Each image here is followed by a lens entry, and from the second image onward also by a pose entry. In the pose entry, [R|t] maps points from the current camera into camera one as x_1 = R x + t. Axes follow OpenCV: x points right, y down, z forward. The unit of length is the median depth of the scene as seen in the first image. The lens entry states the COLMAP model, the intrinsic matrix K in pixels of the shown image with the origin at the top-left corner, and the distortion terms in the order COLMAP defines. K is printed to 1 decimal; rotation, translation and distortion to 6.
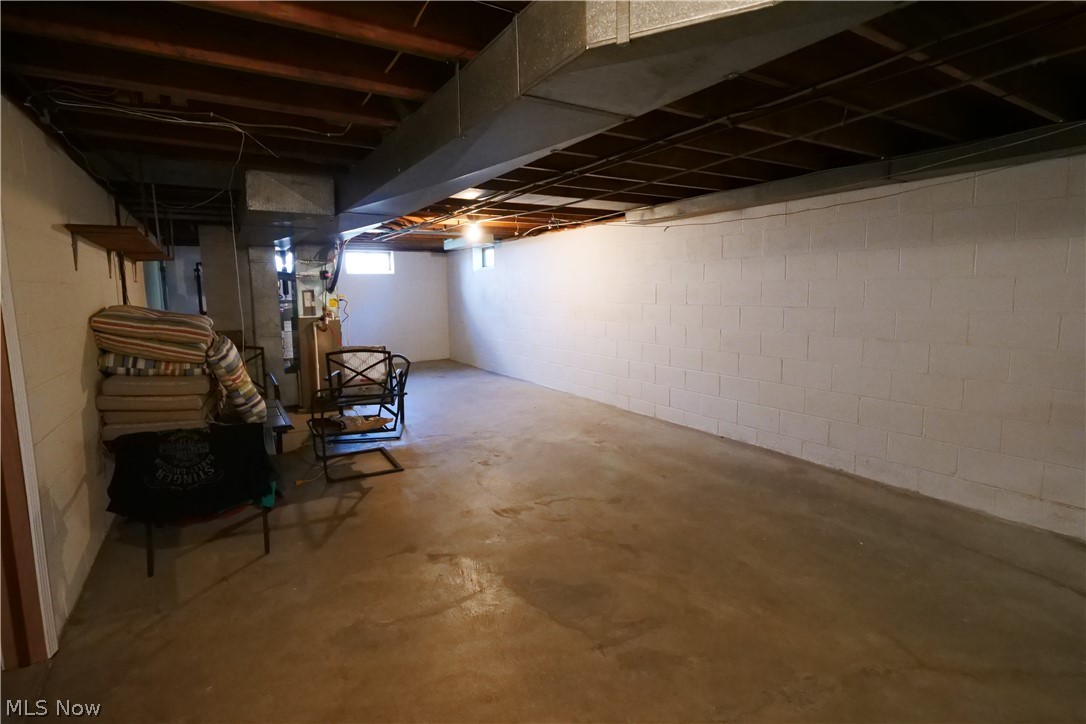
lens RADIAL K [[528.7, 0, 541.5], [0, 528.7, 357.1], [0, 0, 1]] dist [-0.009567, -0.001153]
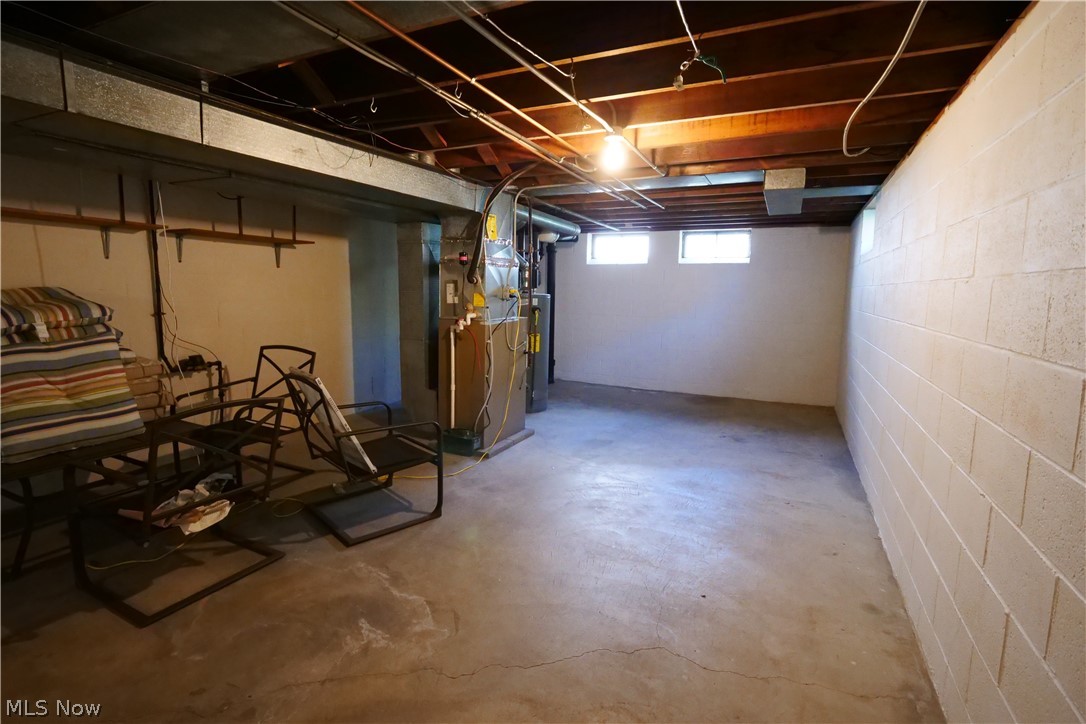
lens RADIAL K [[528.7, 0, 540.3], [0, 528.7, 357.2], [0, 0, 1]] dist [-0.009567, -0.001153]
pose [[0.539474, 0.137907, -0.830632, 0.276148], [-0.135543, 0.987854, 0.075979, -0.113026], [0.831021, 0.071598, 0.551614, 0.848123]]
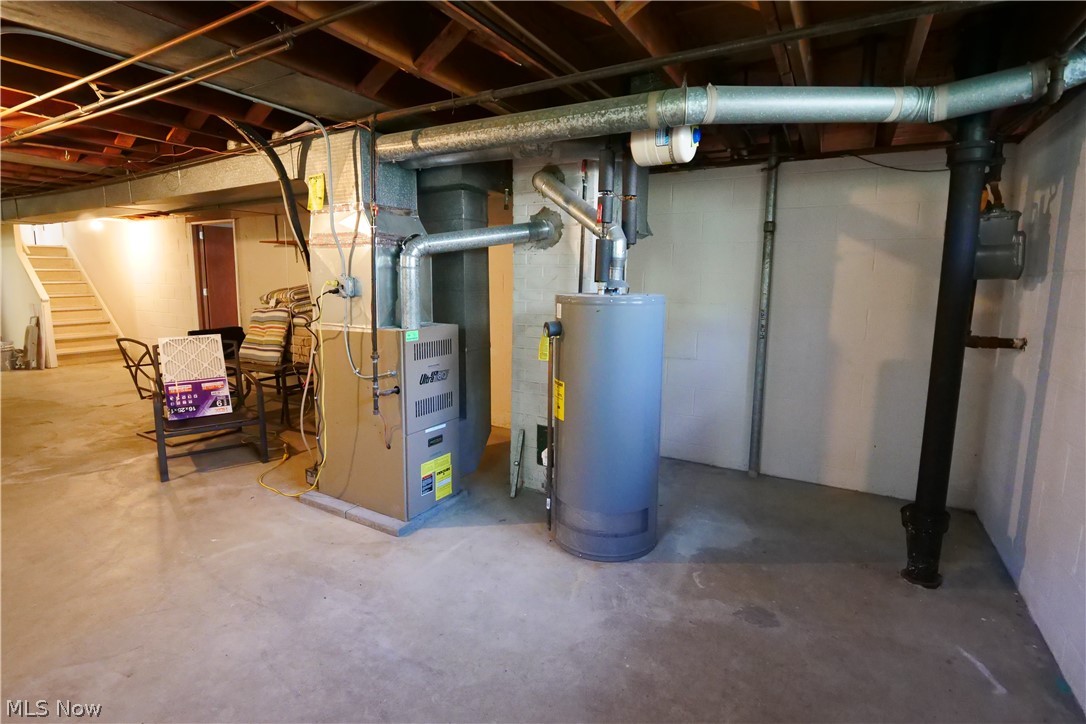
lens RADIAL K [[528.7, 0, 543.2], [0, 528.7, 356.9], [0, 0, 1]] dist [-0.009567, -0.001153]
pose [[-0.879366, 0.074046, -0.470354, -0.423938], [-0.058847, 0.963360, 0.261676, -0.234877], [0.472497, 0.257788, -0.842788, 1.905146]]
